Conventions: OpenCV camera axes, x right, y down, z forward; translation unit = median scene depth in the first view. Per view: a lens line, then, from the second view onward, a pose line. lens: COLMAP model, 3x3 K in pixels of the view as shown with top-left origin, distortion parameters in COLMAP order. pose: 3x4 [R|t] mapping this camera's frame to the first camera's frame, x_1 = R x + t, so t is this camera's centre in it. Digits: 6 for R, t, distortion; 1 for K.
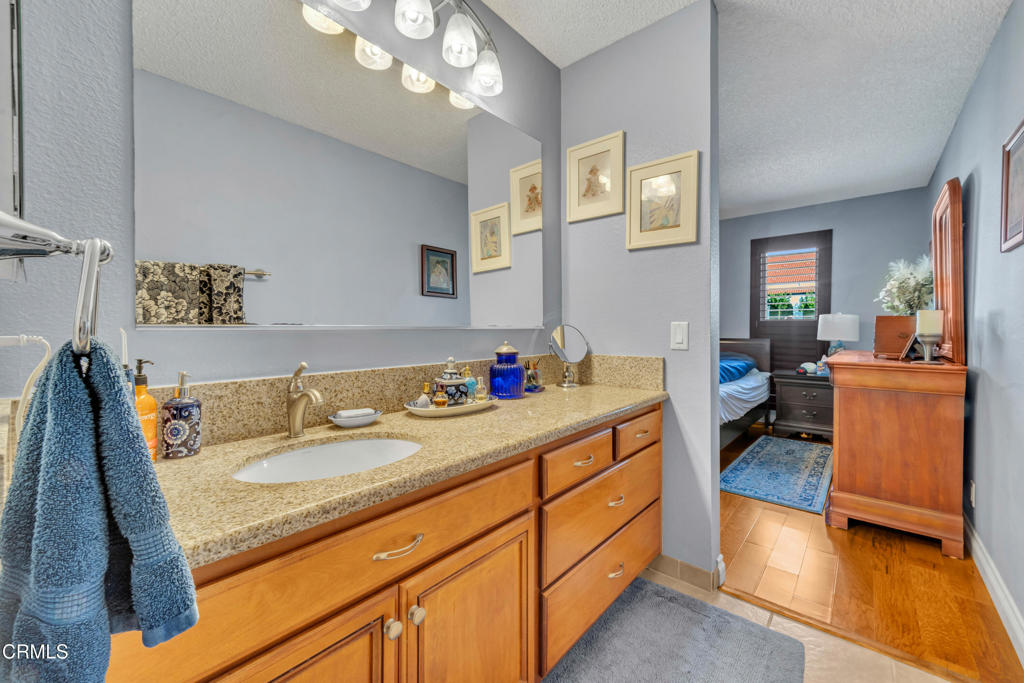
lens RADIAL K [[410.8, 0, 521.1], [0, 410.8, 338.3], [0, 0, 1]] dist [0.003466, -0.000321]
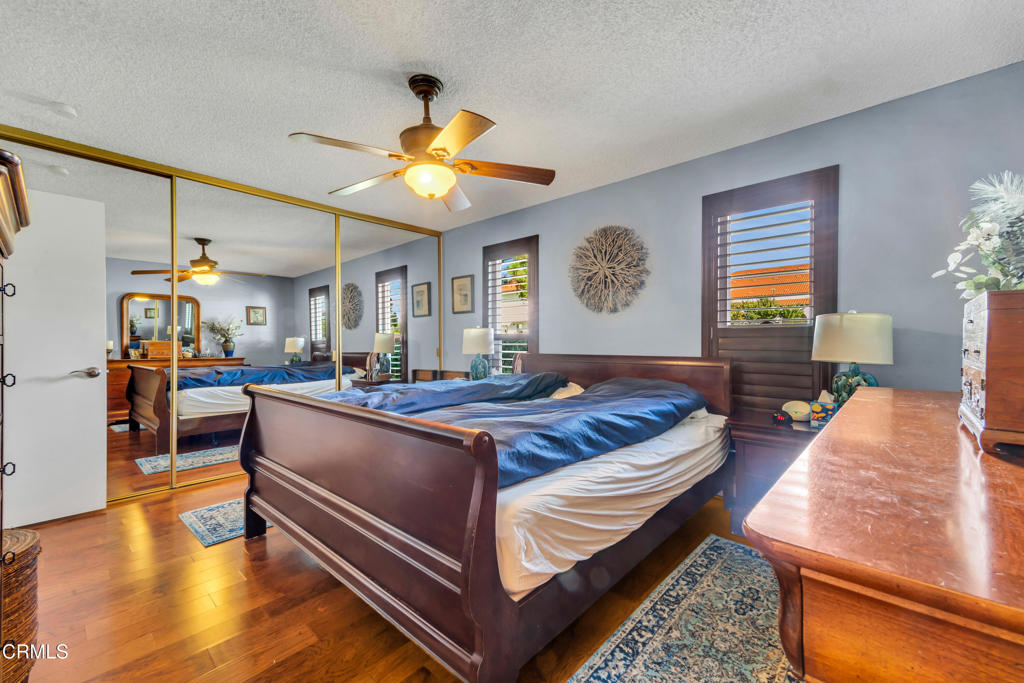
lens RADIAL K [[410.8, 0, 501.7], [0, 410.8, 340.8], [0, 0, 1]] dist [0.003466, -0.000321]
pose [[0.998420, 0.001628, -0.056172, 0.332866], [-0.002930, 0.999729, -0.023098, -0.008188], [0.056119, 0.023226, 0.998154, 0.423510]]
